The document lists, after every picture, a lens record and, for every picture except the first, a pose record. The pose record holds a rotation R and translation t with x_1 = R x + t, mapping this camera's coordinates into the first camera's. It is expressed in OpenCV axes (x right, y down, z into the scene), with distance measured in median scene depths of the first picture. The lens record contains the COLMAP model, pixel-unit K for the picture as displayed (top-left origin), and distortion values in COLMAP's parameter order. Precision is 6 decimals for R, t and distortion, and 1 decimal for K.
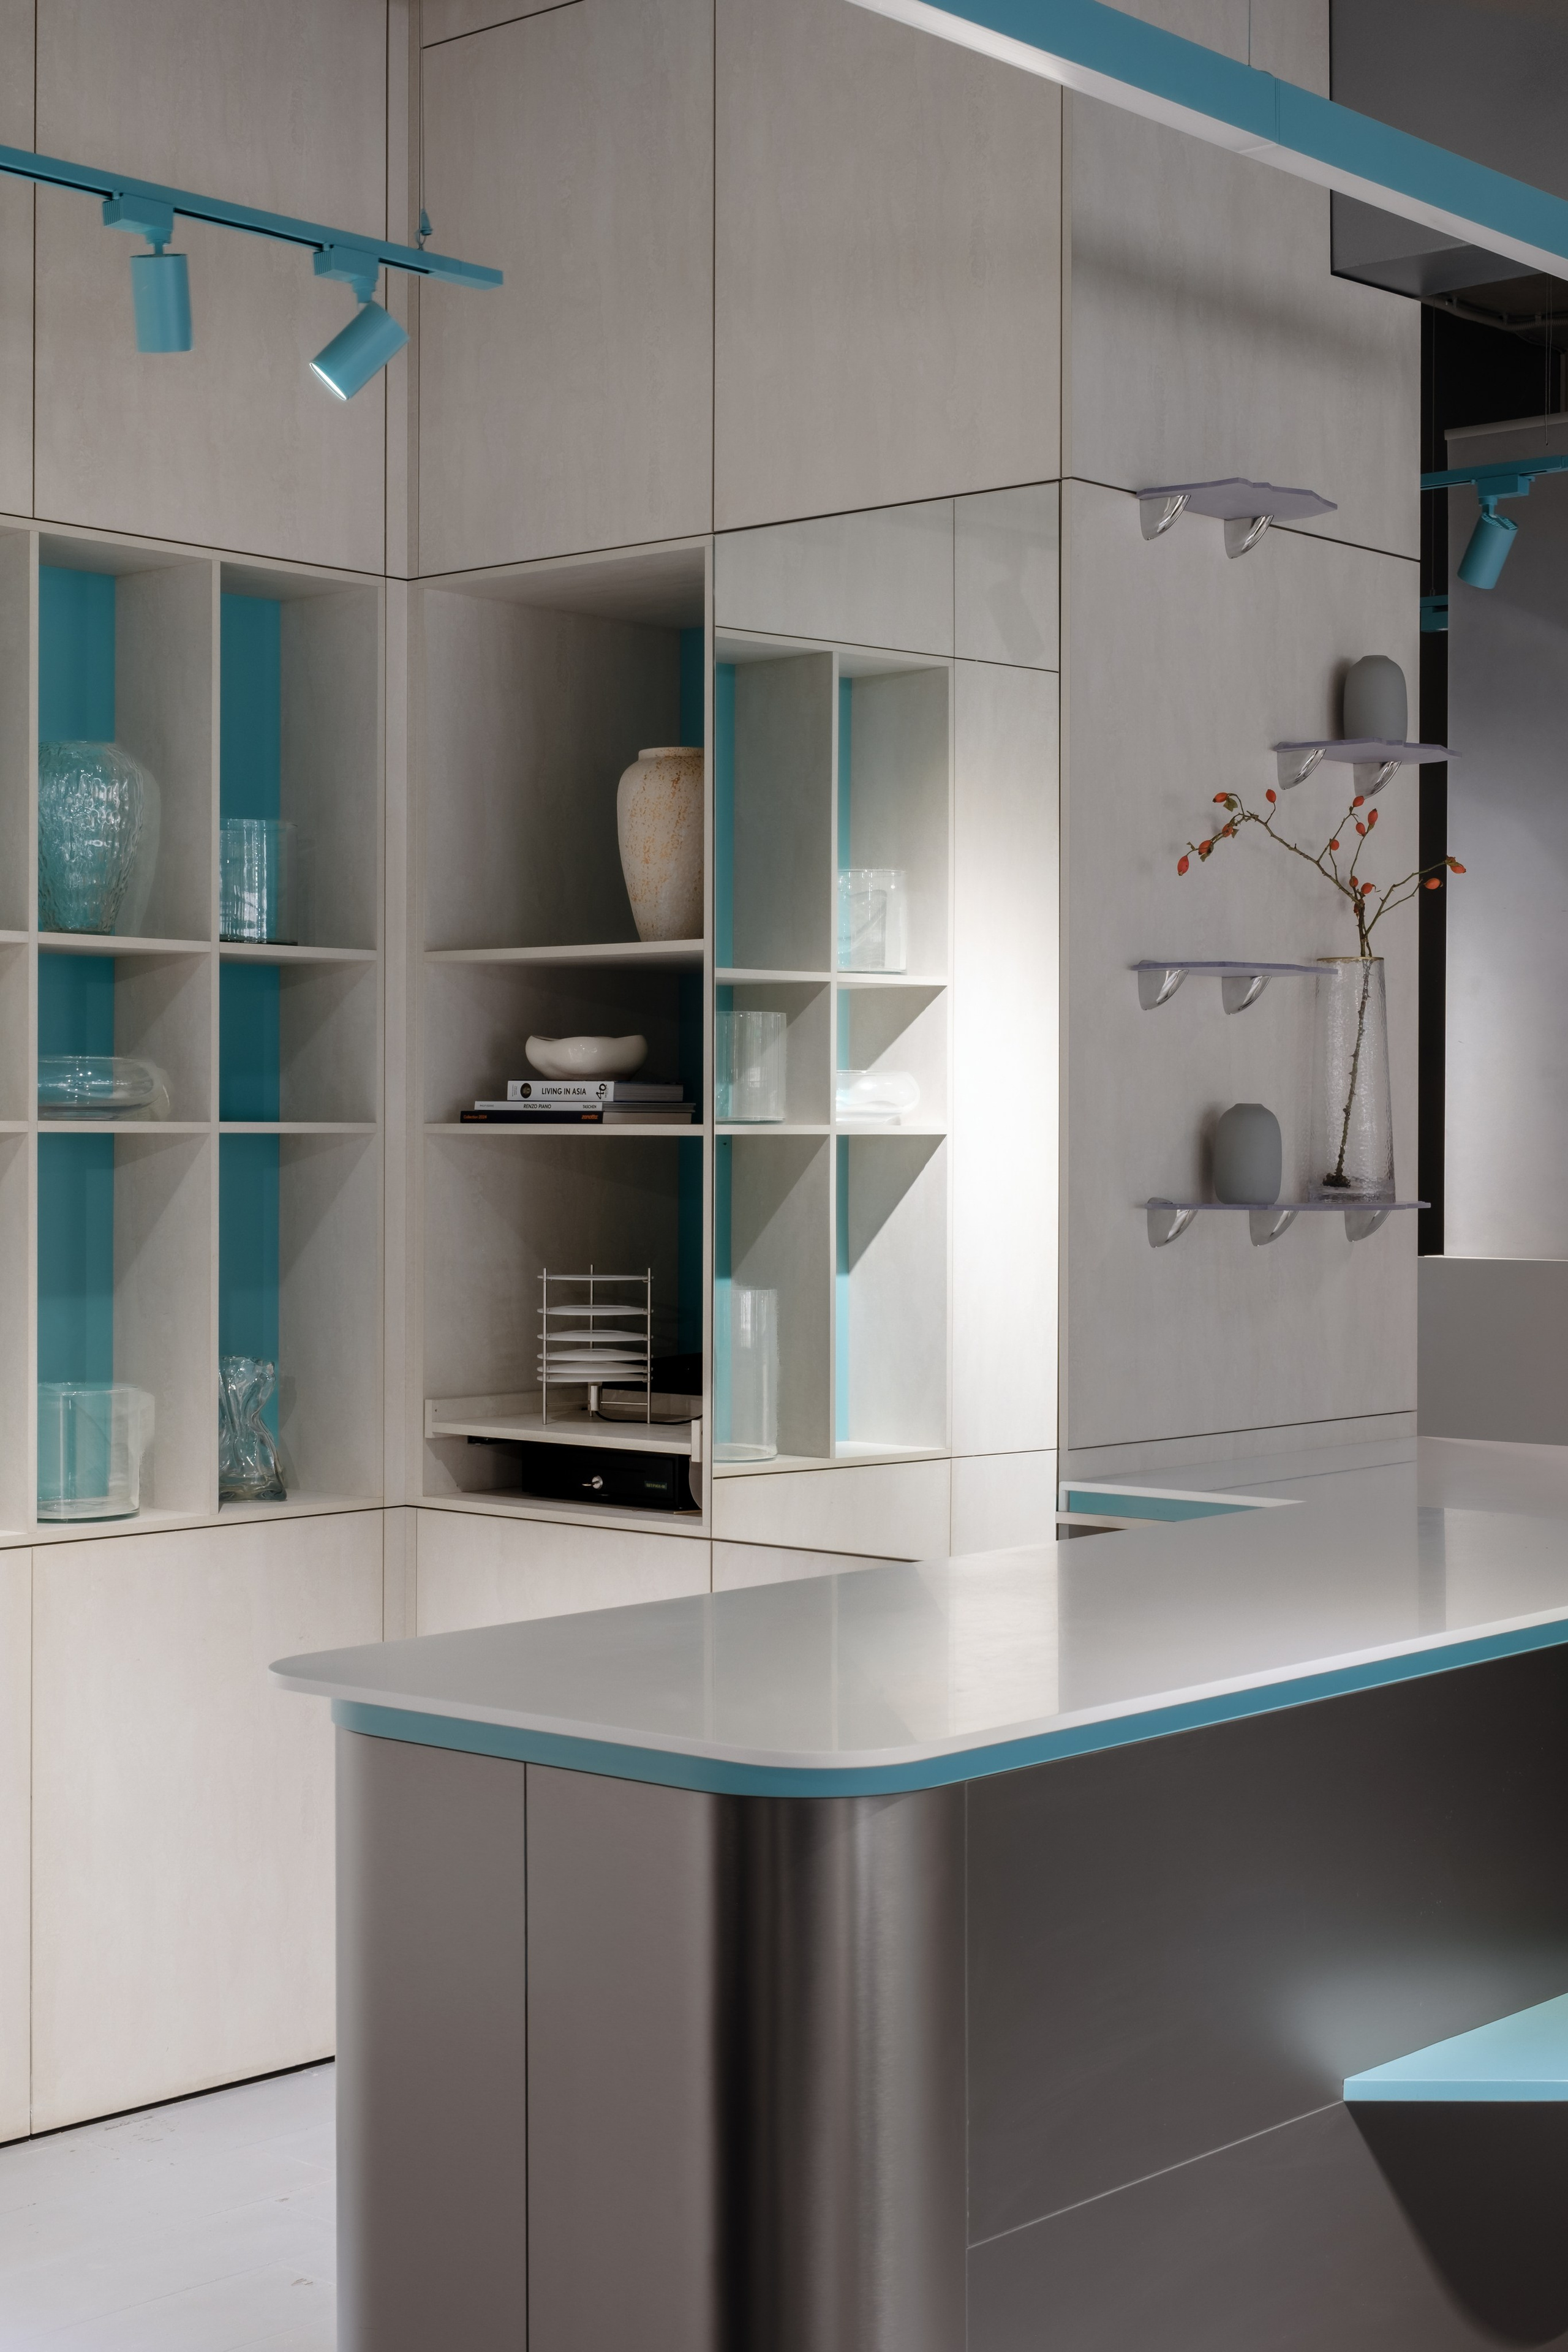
lens RADIAL K [[3454.3, 0, 793.3], [0, 3454.3, 1179.2], [0, 0, 1]] dist [-0.007133, 0.000000]
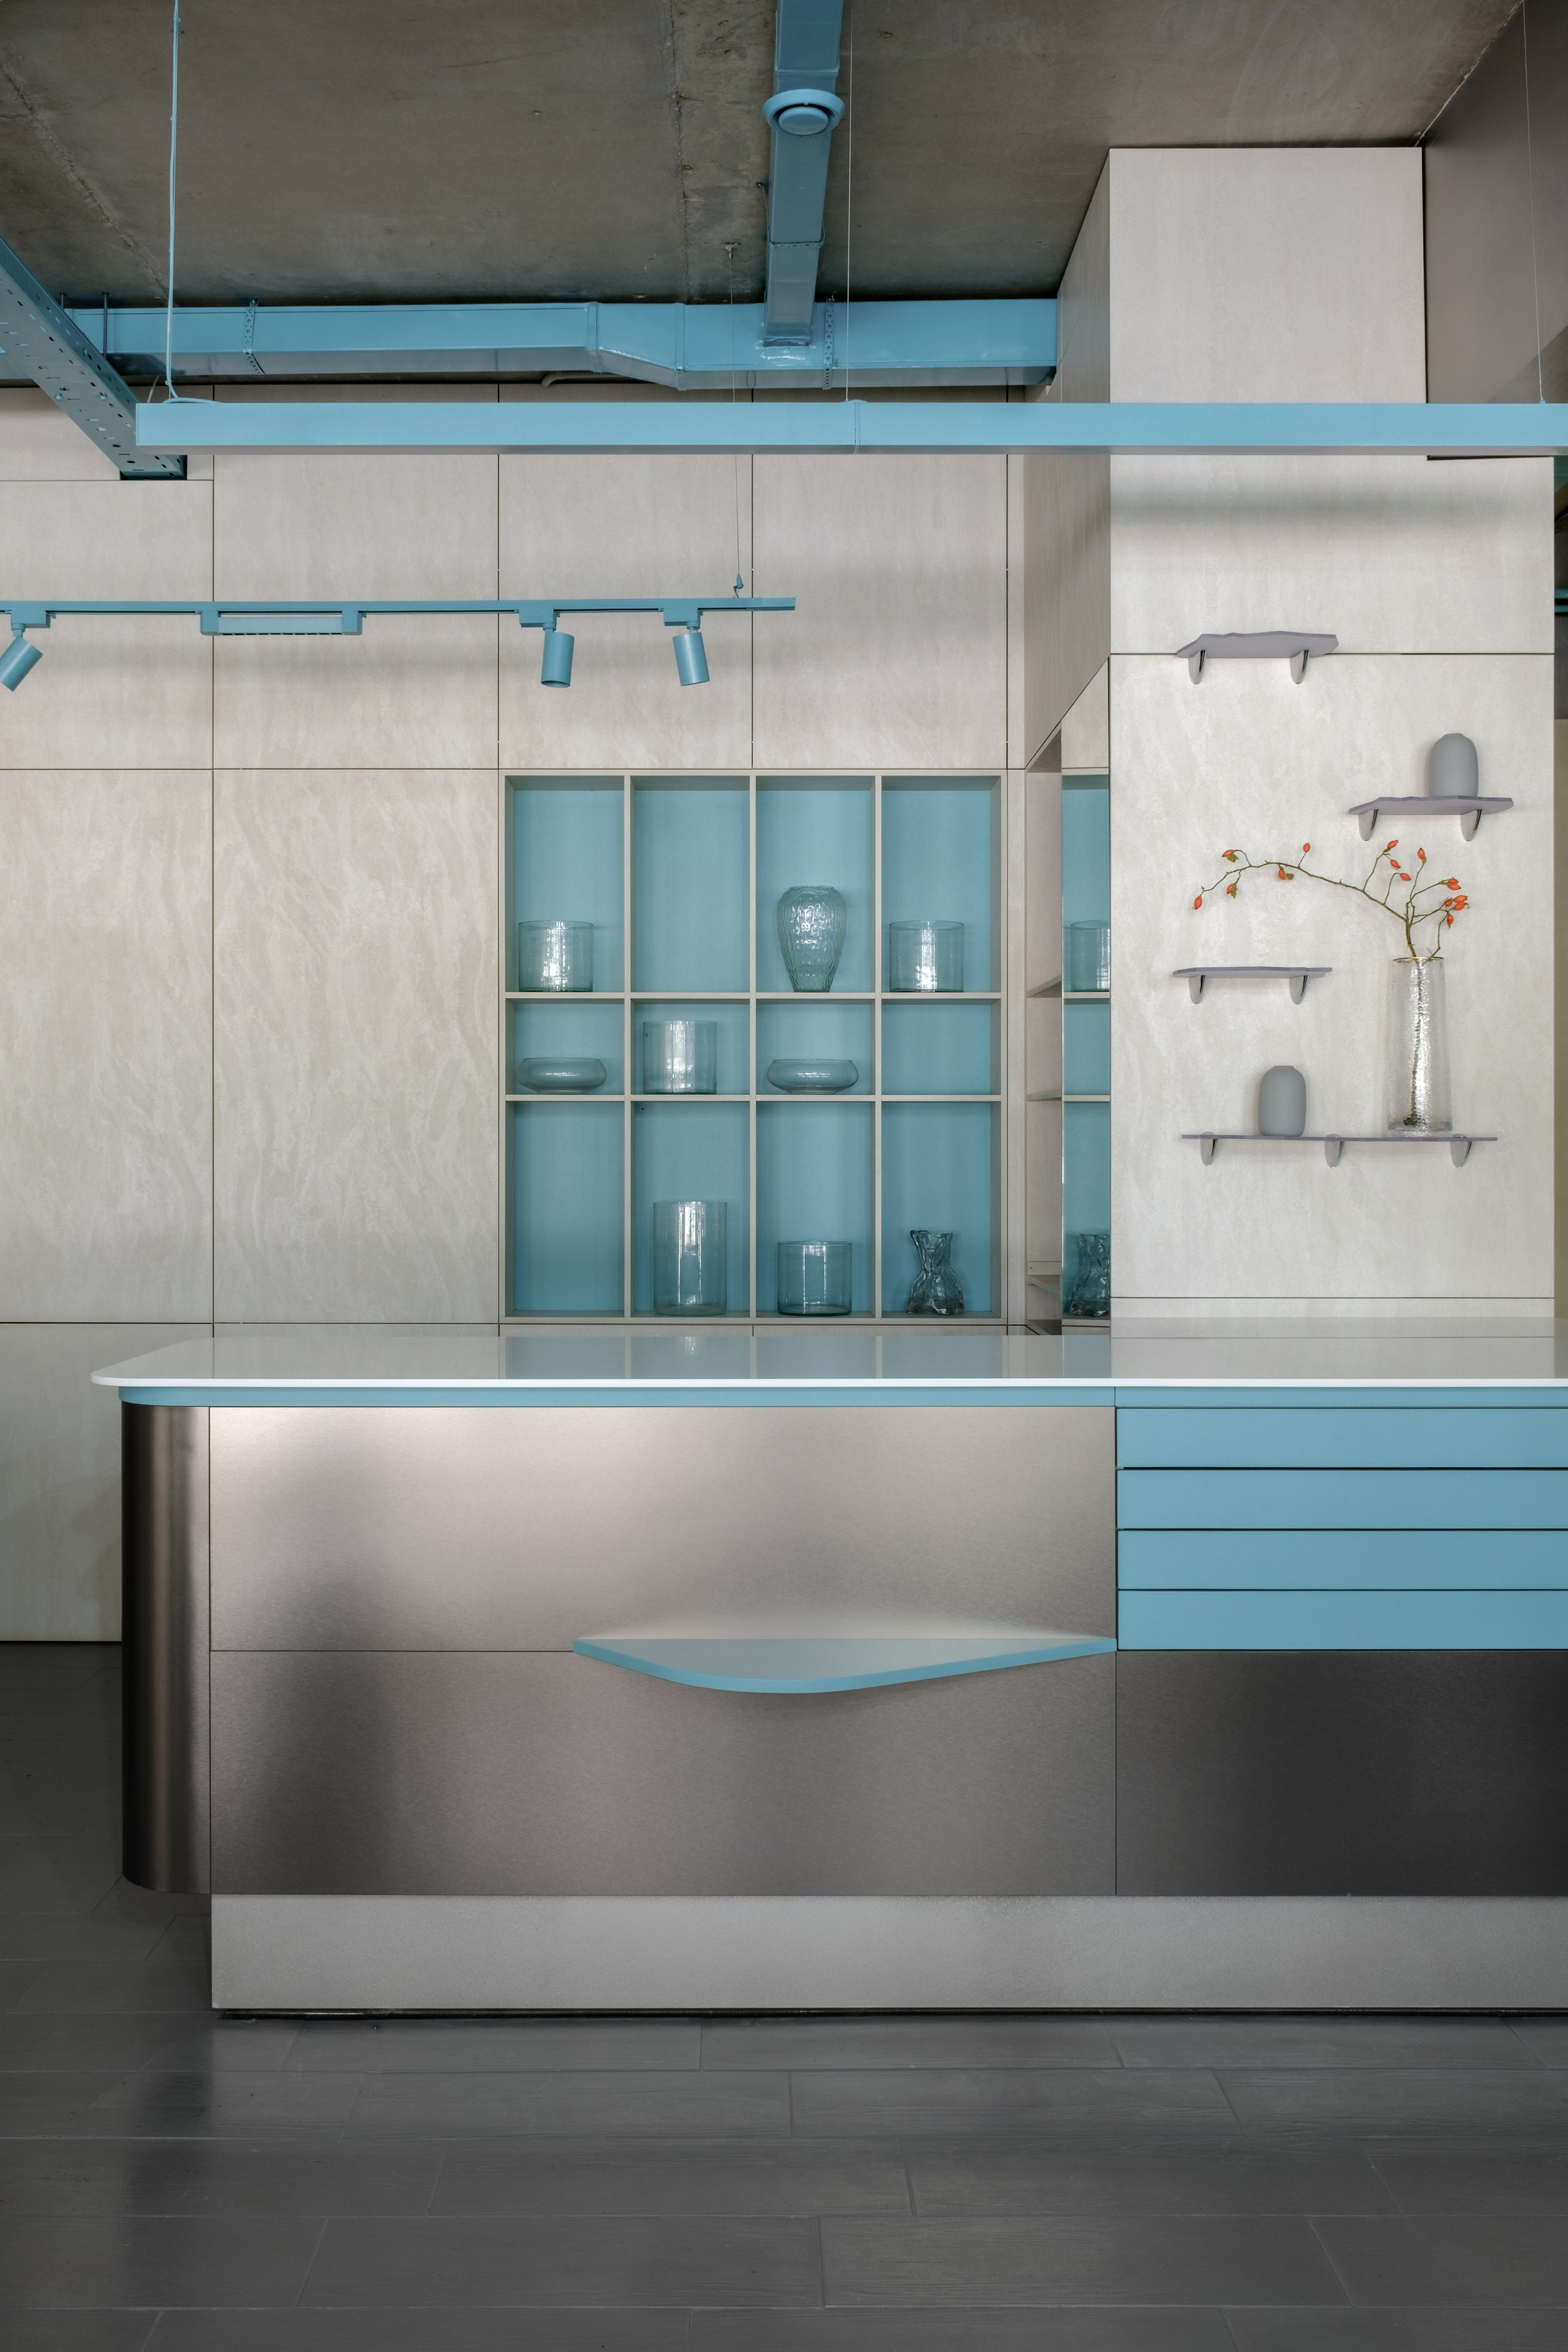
lens RADIAL K [[2122.0, 0, 776.7], [0, 2122.0, 1169.4], [0, 0, 1]] dist [-0.024724, 0.018035]
pose [[0.656023, 0.005482, -0.754721, 0.649687], [-0.008303, 0.999966, 0.000045, 0.022607], [0.754695, 0.006237, 0.656046, 0.265795]]
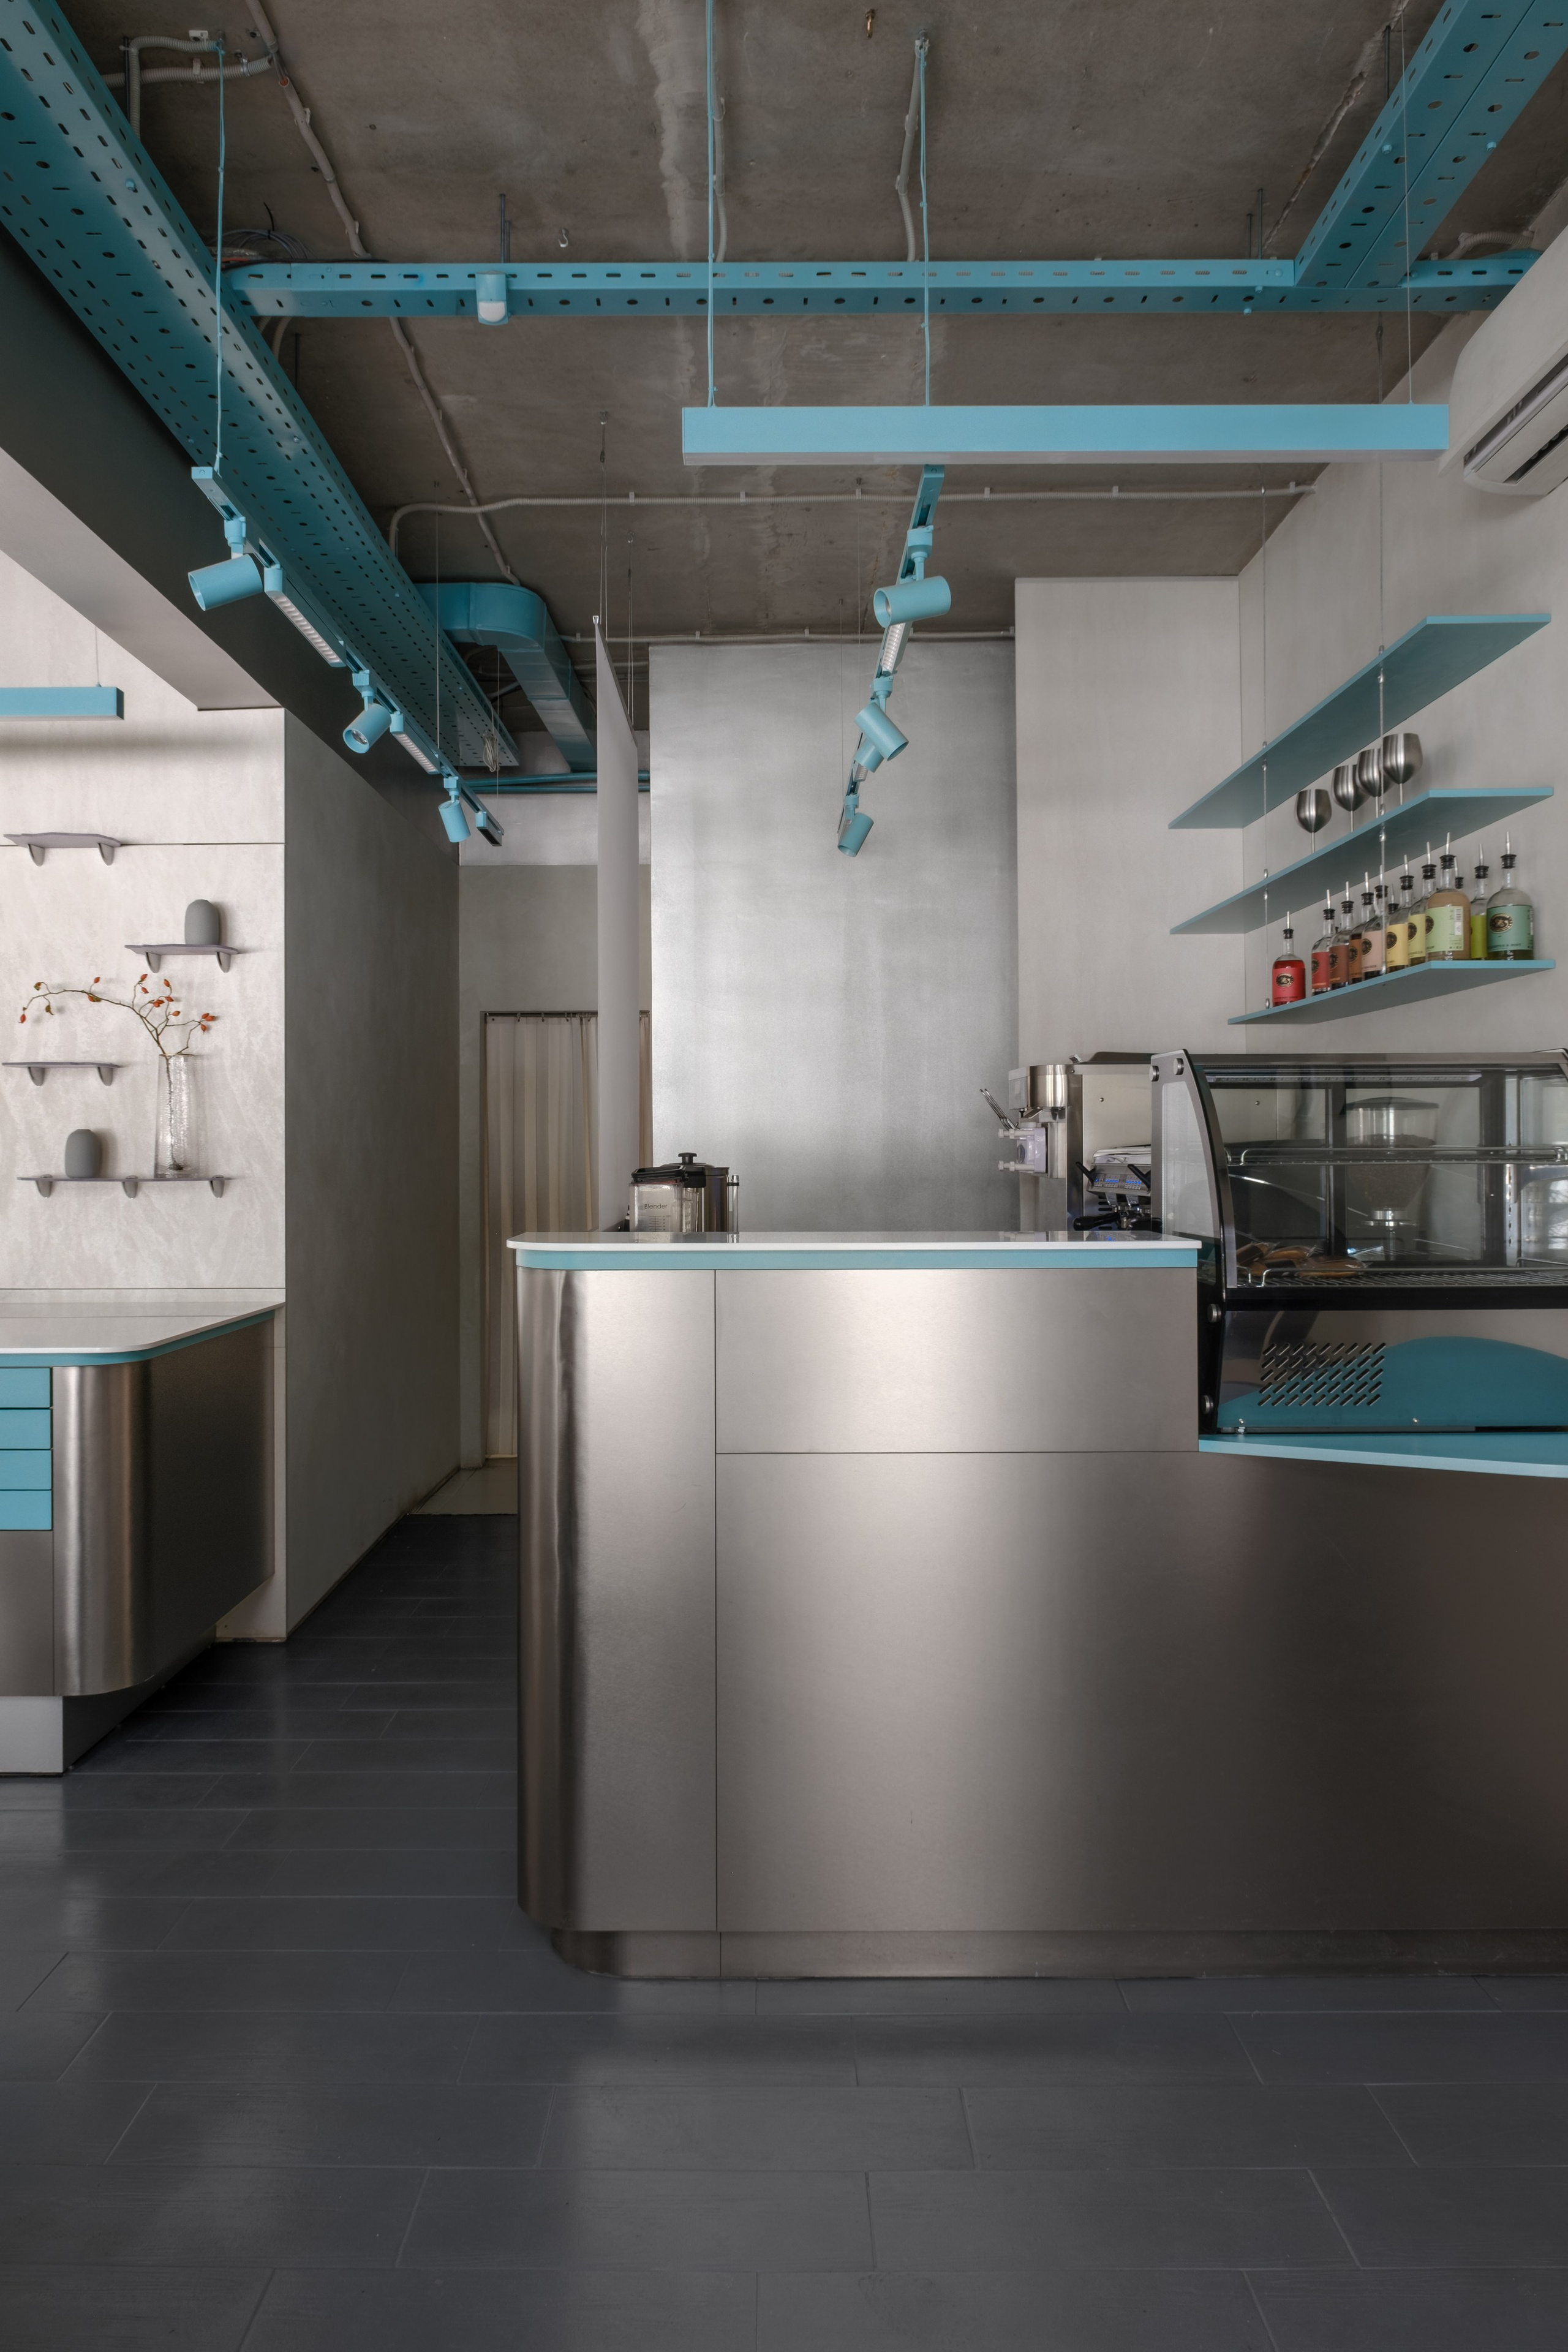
lens RADIAL K [[1644.0, 0, 776.2], [0, 1644.0, 1167.1], [0, 0, 1]] dist [0.004600, -0.008810]
pose [[0.652477, -0.000747, -0.757808, 1.143501], [-0.002688, 0.999991, -0.003300, 0.003188], [0.757803, 0.004190, 0.652469, 0.664400]]
